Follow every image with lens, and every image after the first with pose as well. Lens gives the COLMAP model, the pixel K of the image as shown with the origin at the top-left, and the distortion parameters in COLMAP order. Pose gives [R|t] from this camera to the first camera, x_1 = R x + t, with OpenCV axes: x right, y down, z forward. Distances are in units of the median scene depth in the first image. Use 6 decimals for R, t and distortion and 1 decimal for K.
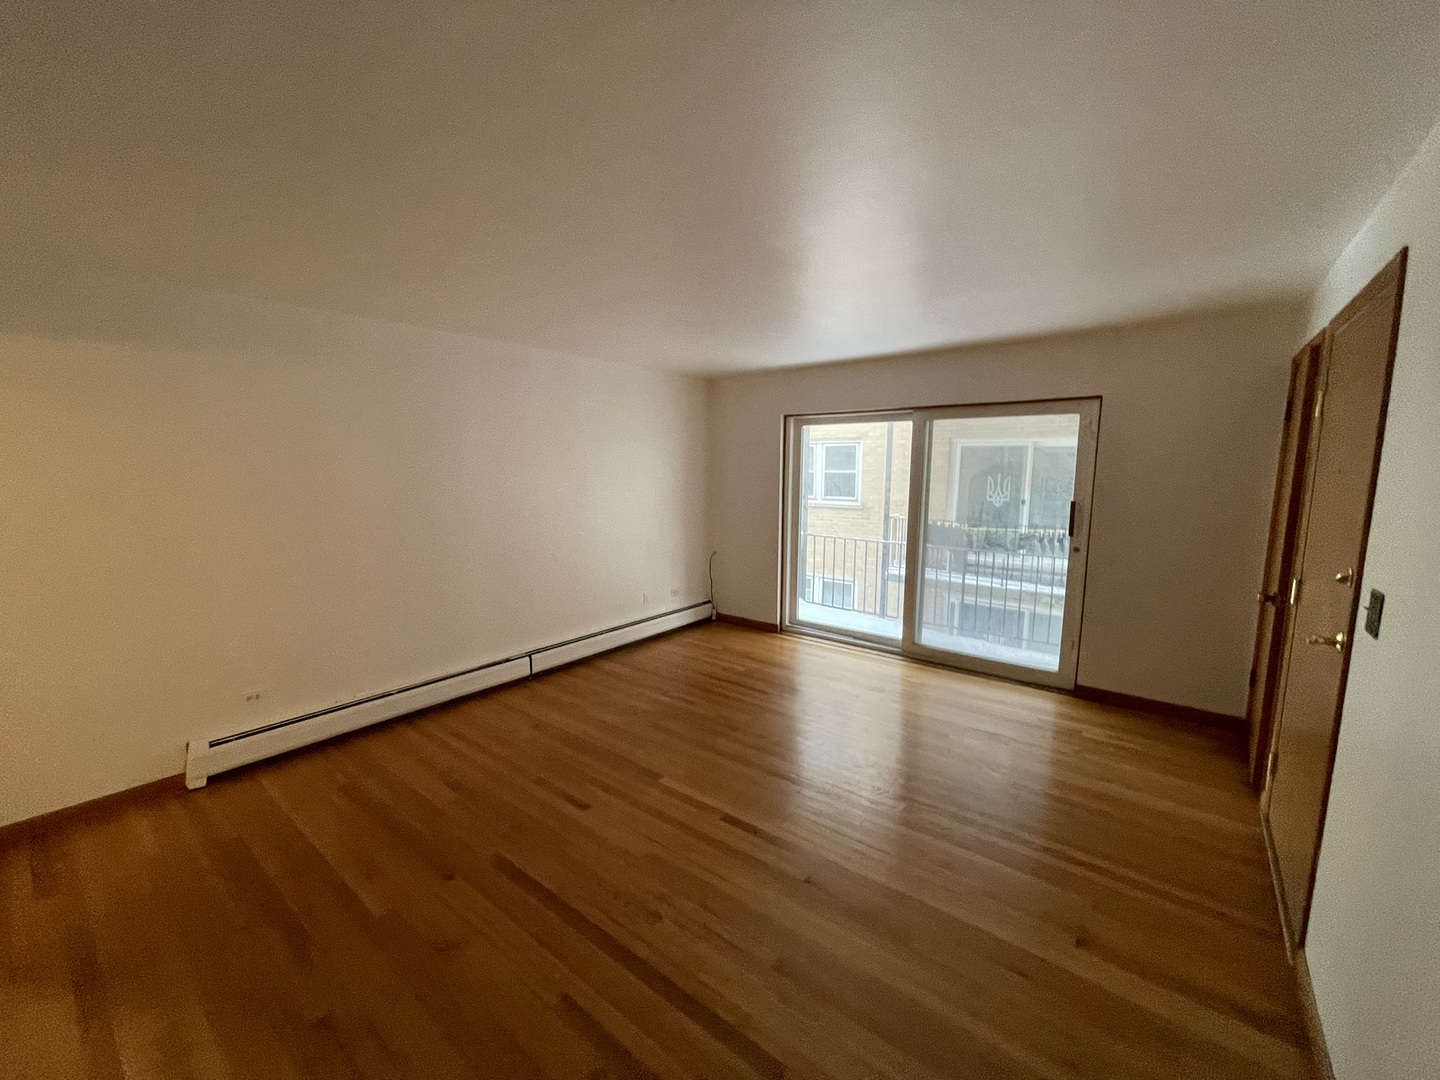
lens RADIAL K [[581.3, 0, 711.9], [0, 581.3, 543.4], [0, 0, 1]] dist [0.003723, -0.008712]
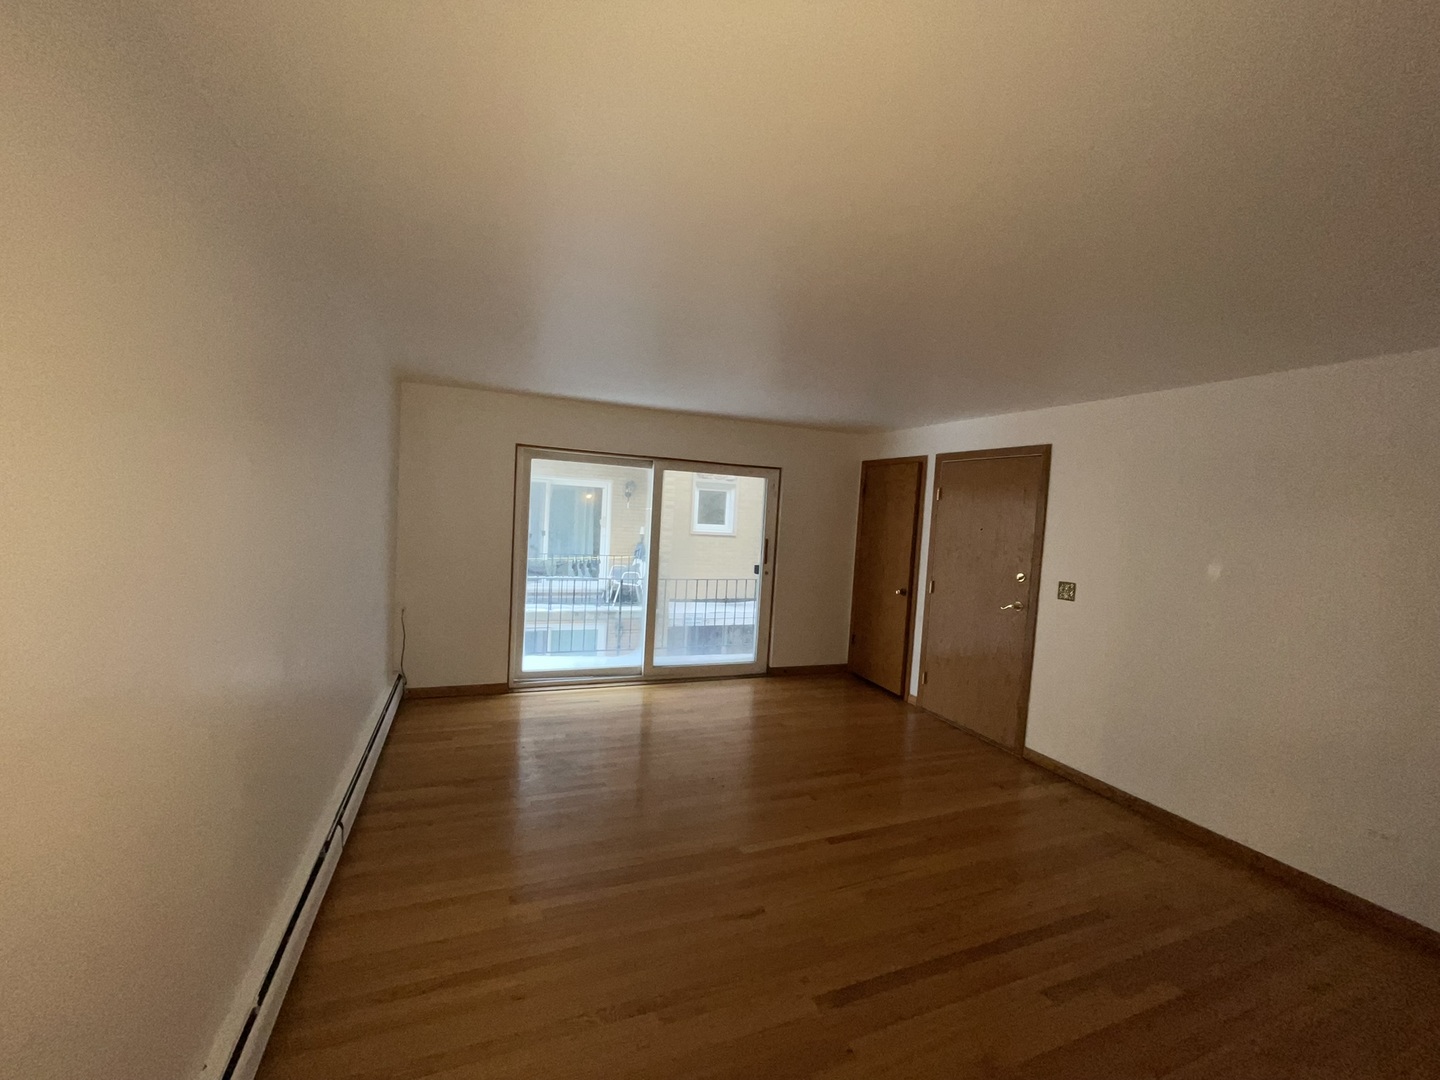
lens RADIAL K [[580.6, 0, 720.0], [0, 580.6, 540.0], [0, 0, 1]] dist [0.001175, -0.000072]
pose [[0.483603, -0.019983, 0.875059, -0.552282], [0.060503, 0.998111, -0.010643, -0.050333], [-0.873194, 0.058091, 0.483899, 0.336617]]
